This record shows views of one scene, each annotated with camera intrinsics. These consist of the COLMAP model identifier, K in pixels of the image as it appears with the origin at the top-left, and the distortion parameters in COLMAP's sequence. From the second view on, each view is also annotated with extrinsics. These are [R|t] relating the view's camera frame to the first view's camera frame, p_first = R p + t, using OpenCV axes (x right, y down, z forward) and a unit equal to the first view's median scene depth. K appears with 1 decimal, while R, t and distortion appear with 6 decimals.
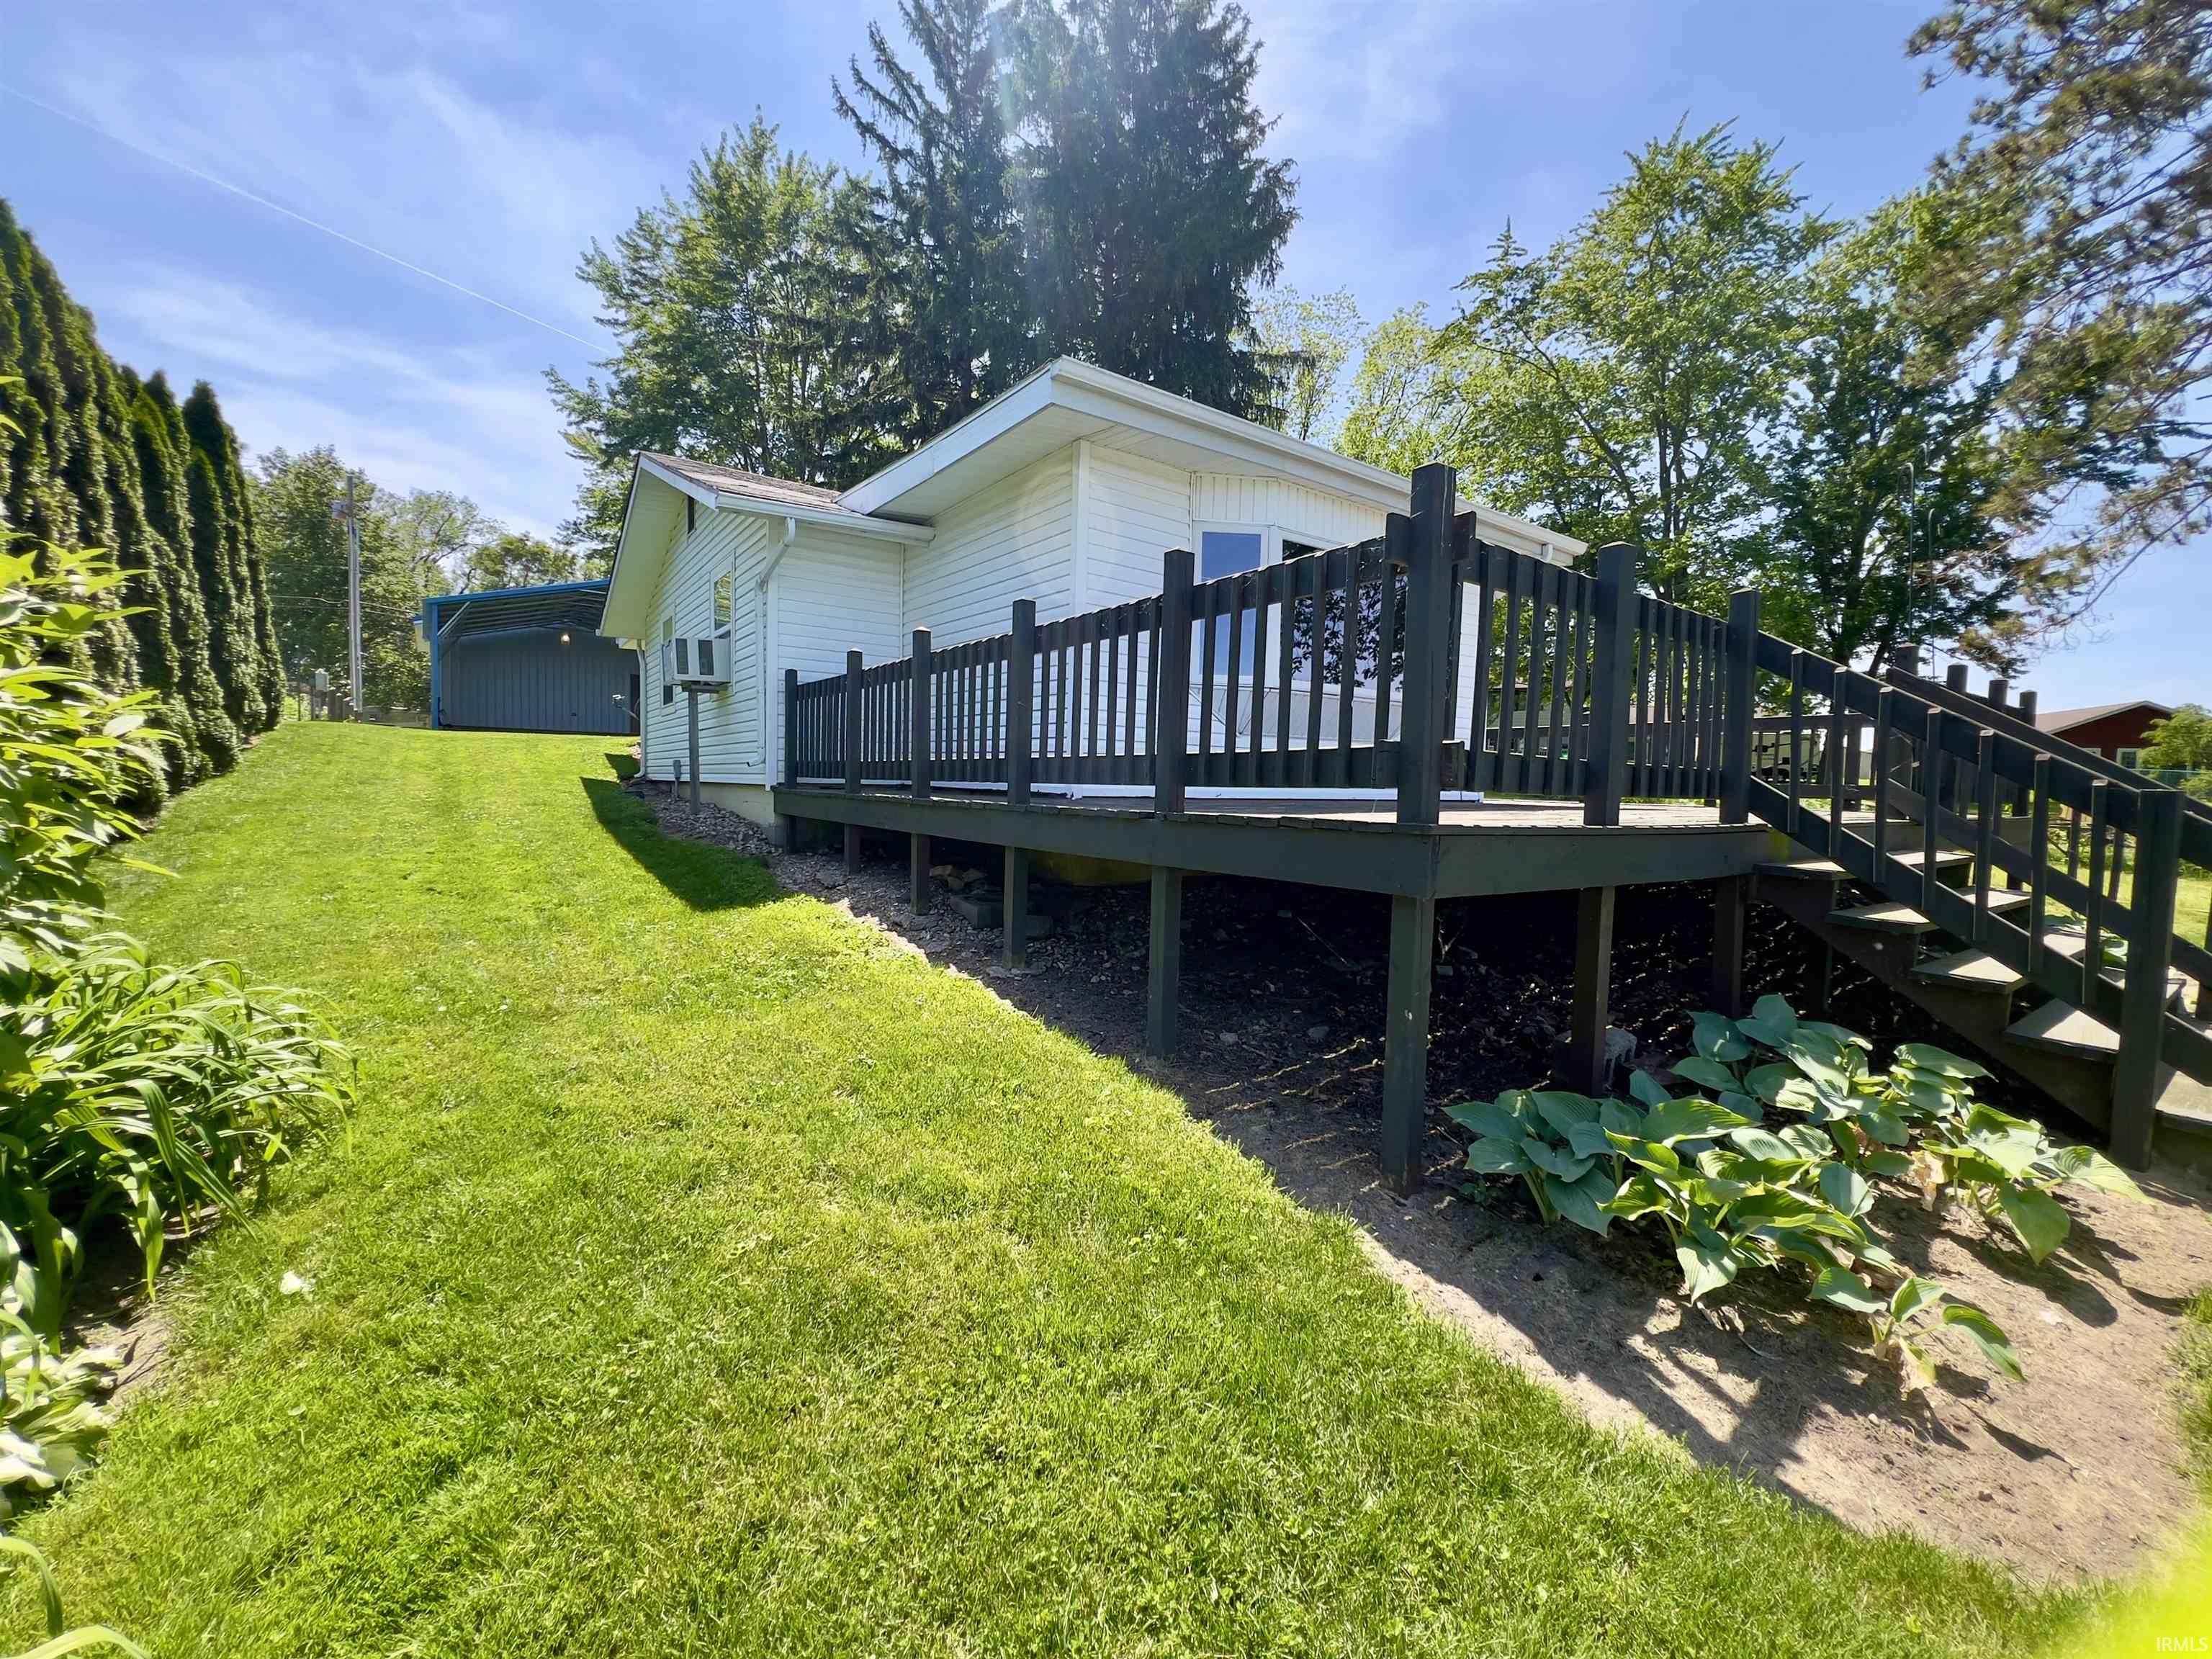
lens RADIAL K [[887.1, 0, 1091.6], [0, 887.1, 828.3], [0, 0, 1]] dist [-0.000232, -0.000655]
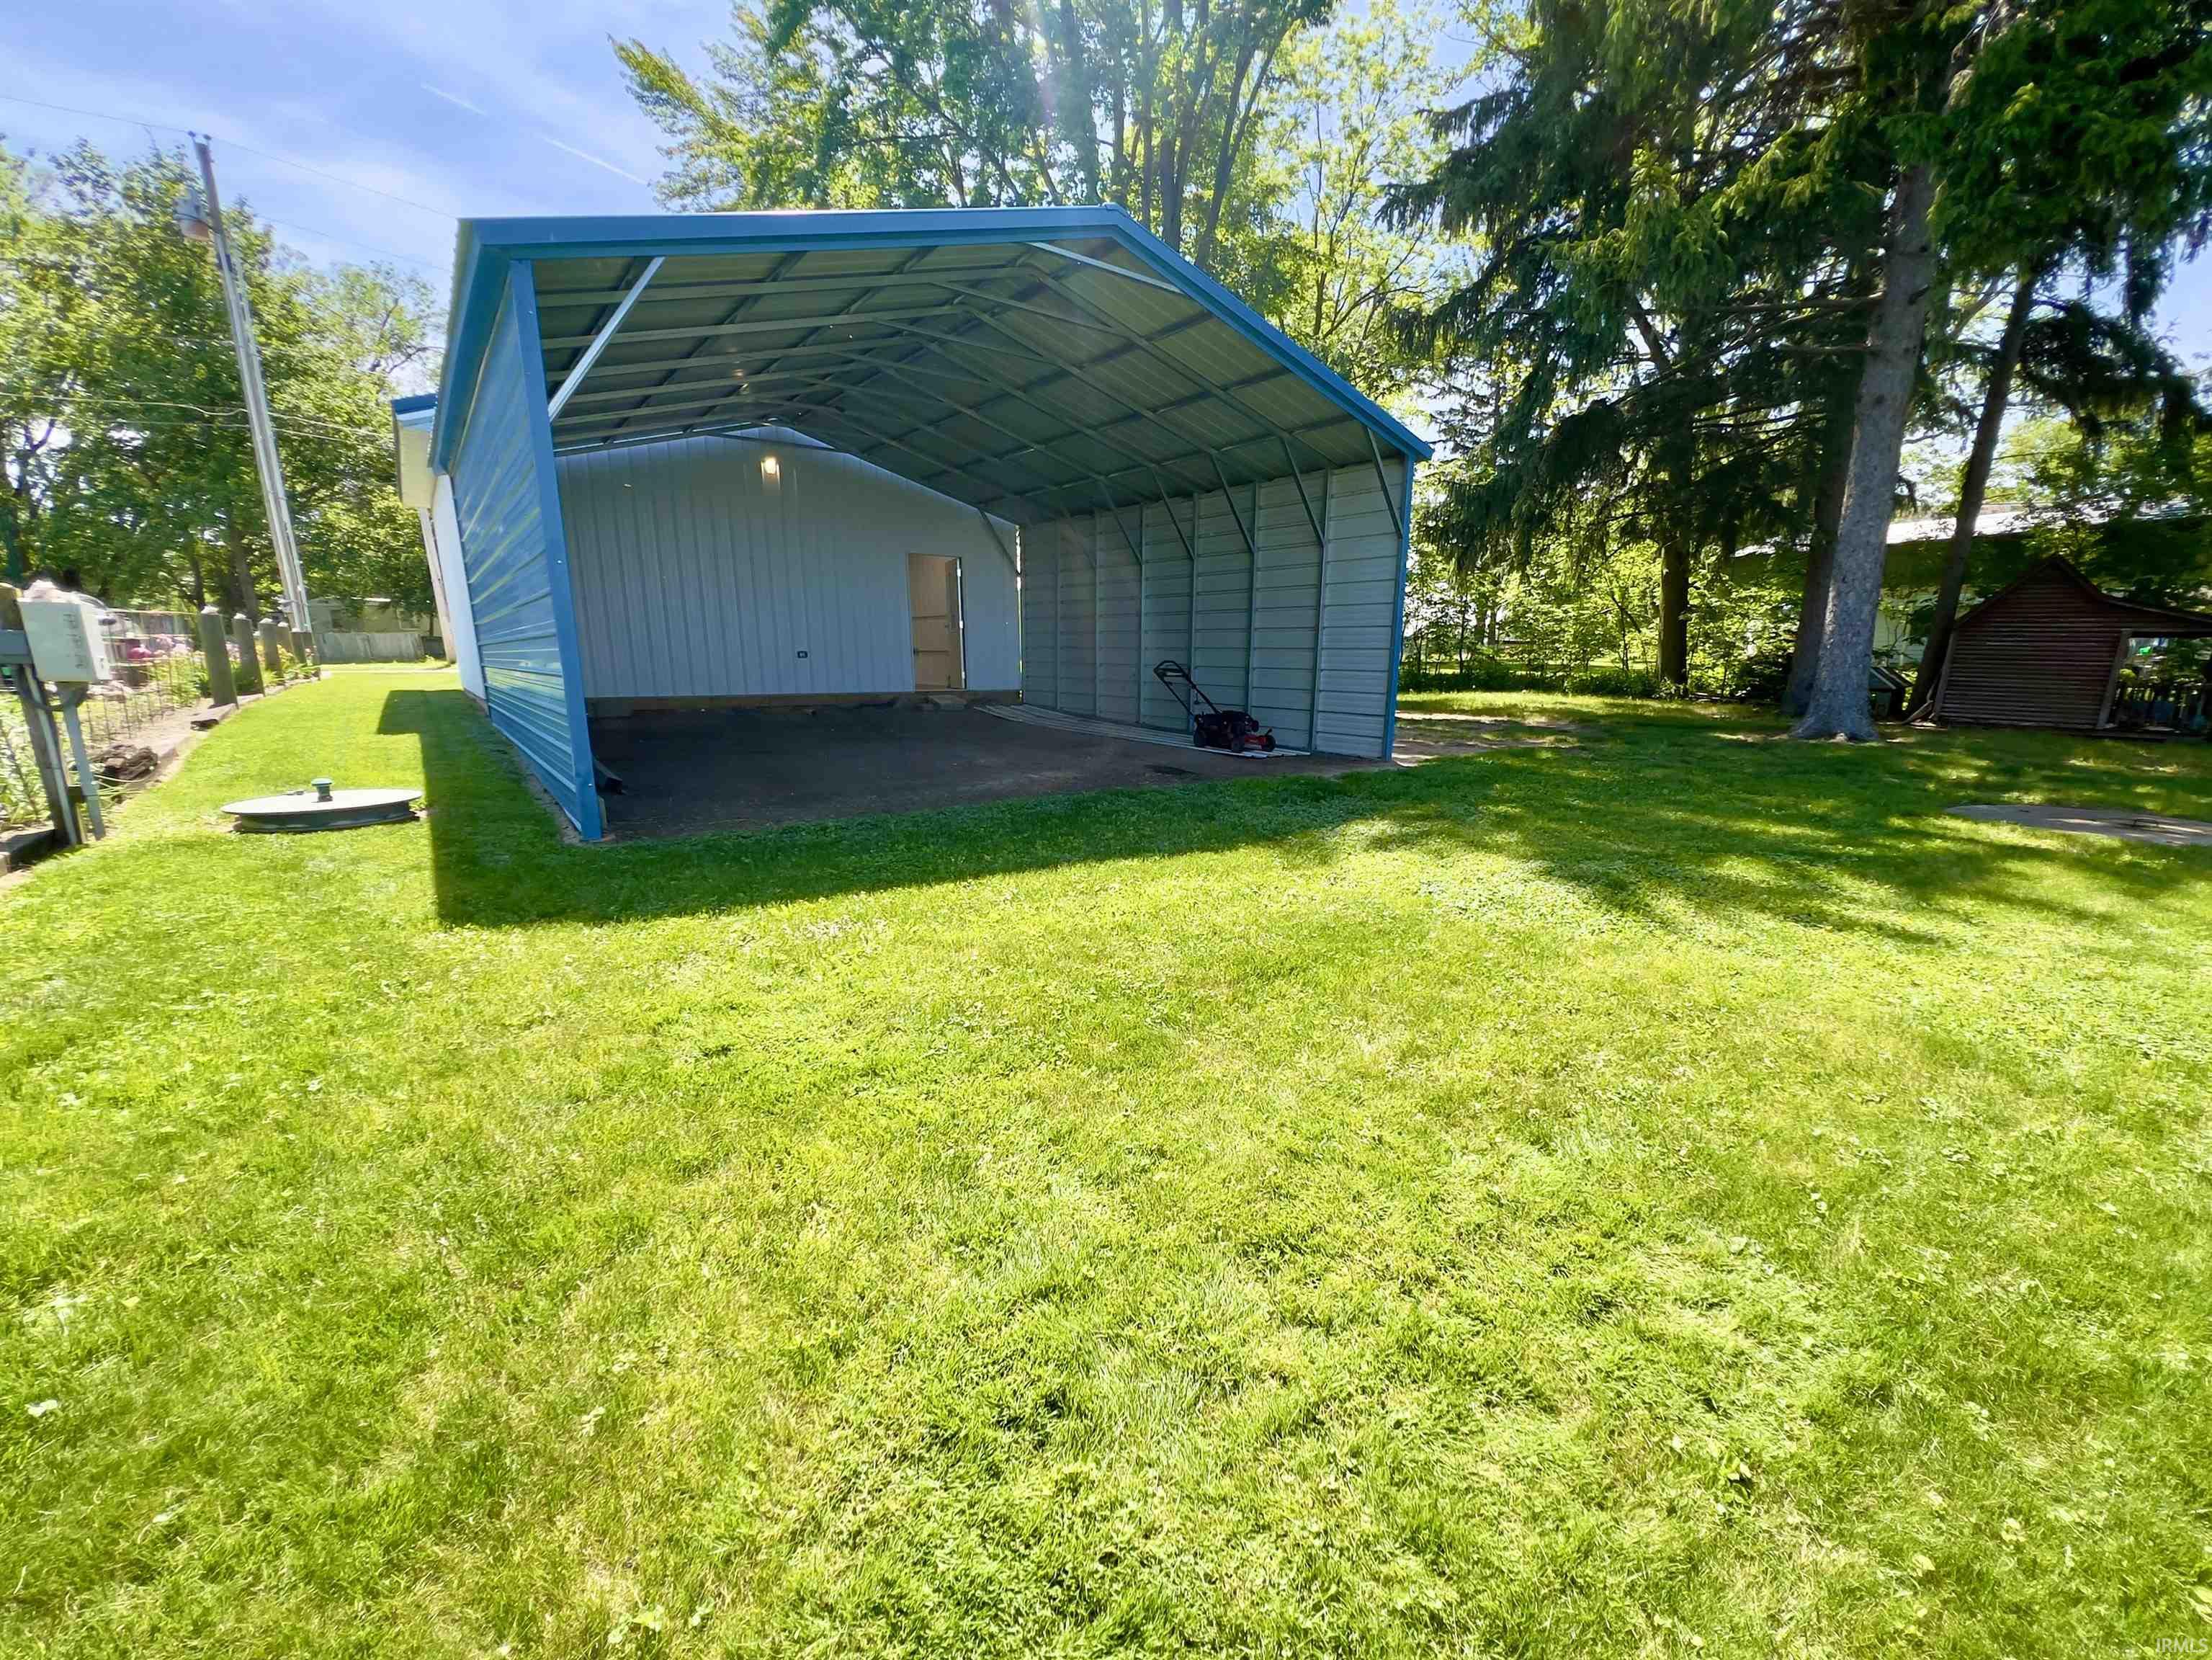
lens RADIAL K [[887.2, 0, 1112.3], [0, 887.2, 837.8], [0, 0, 1]] dist [-0.000232, -0.000655]
pose [[0.999467, -0.030674, 0.011150, -0.301389], [0.028323, 0.984911, 0.170730, -0.074459], [-0.016219, -0.170324, 0.985255, 0.384921]]
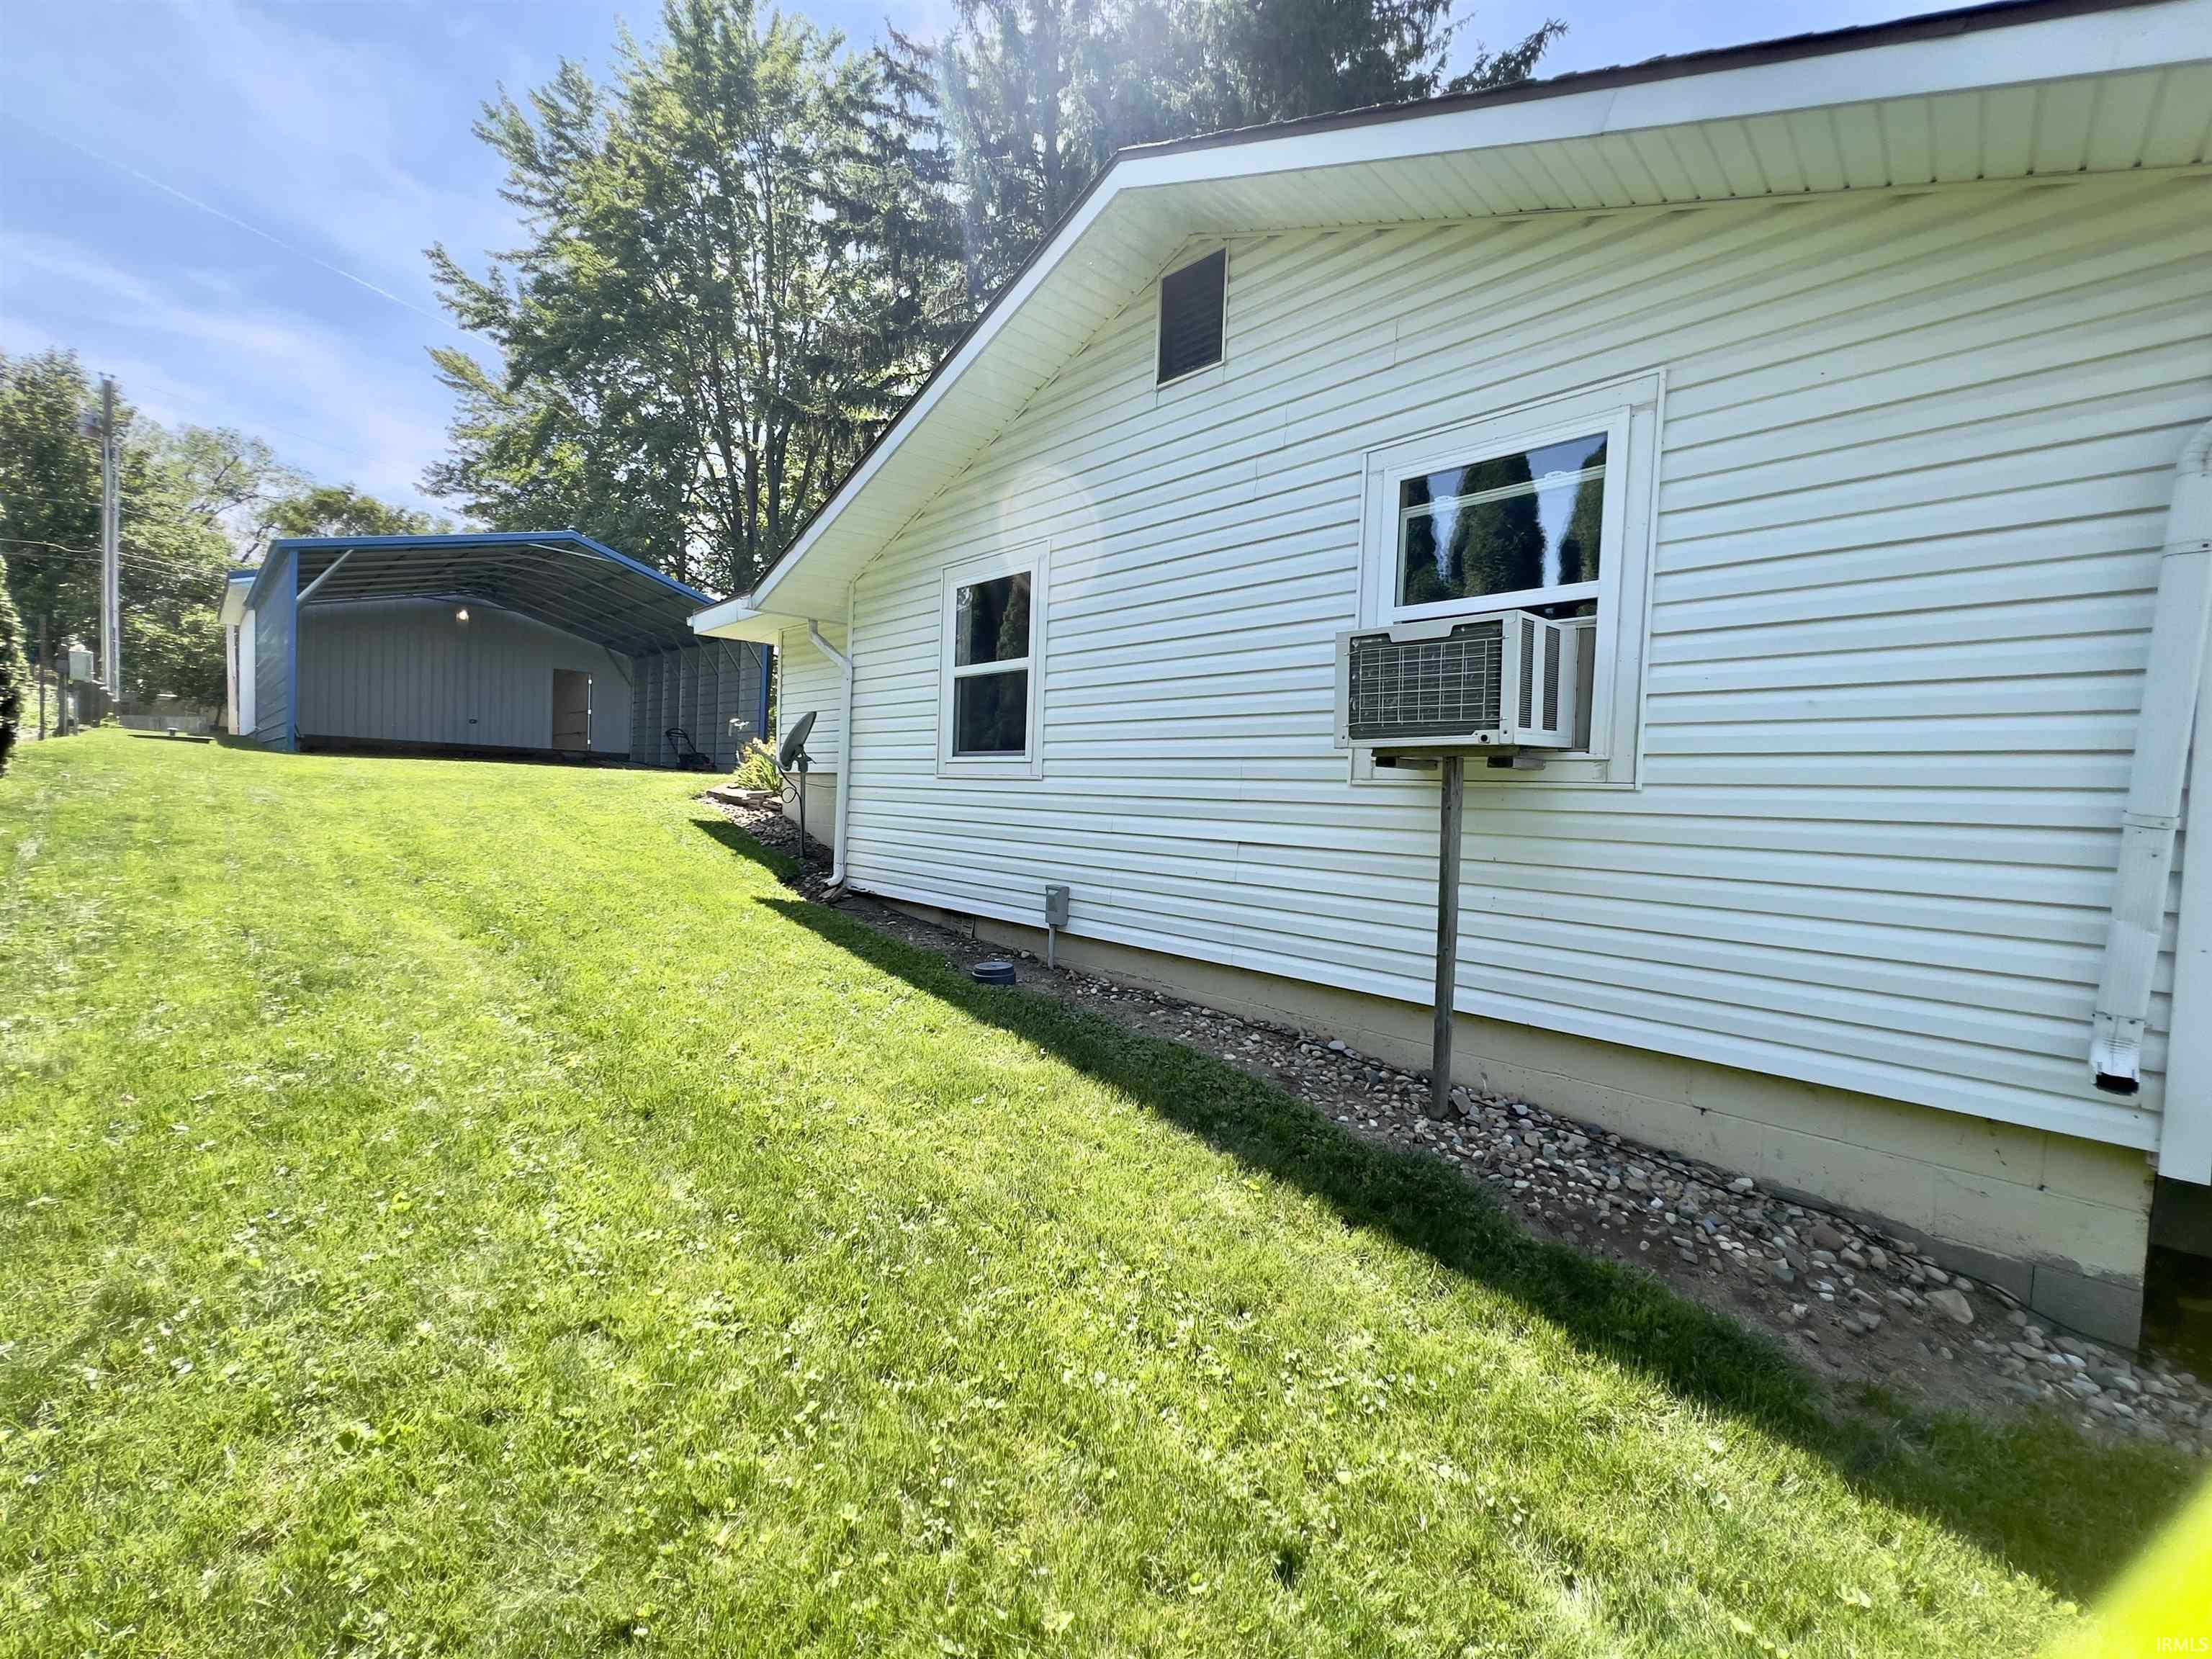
lens RADIAL K [[887.1, 0, 1097.4], [0, 887.1, 815.6], [0, 0, 1]] dist [-0.000232, -0.000655]
pose [[0.986695, 0.005405, 0.162493, -0.128292], [-0.002582, 0.999842, -0.017579, -0.024962], [-0.162562, 0.016926, 0.986553, 0.132966]]
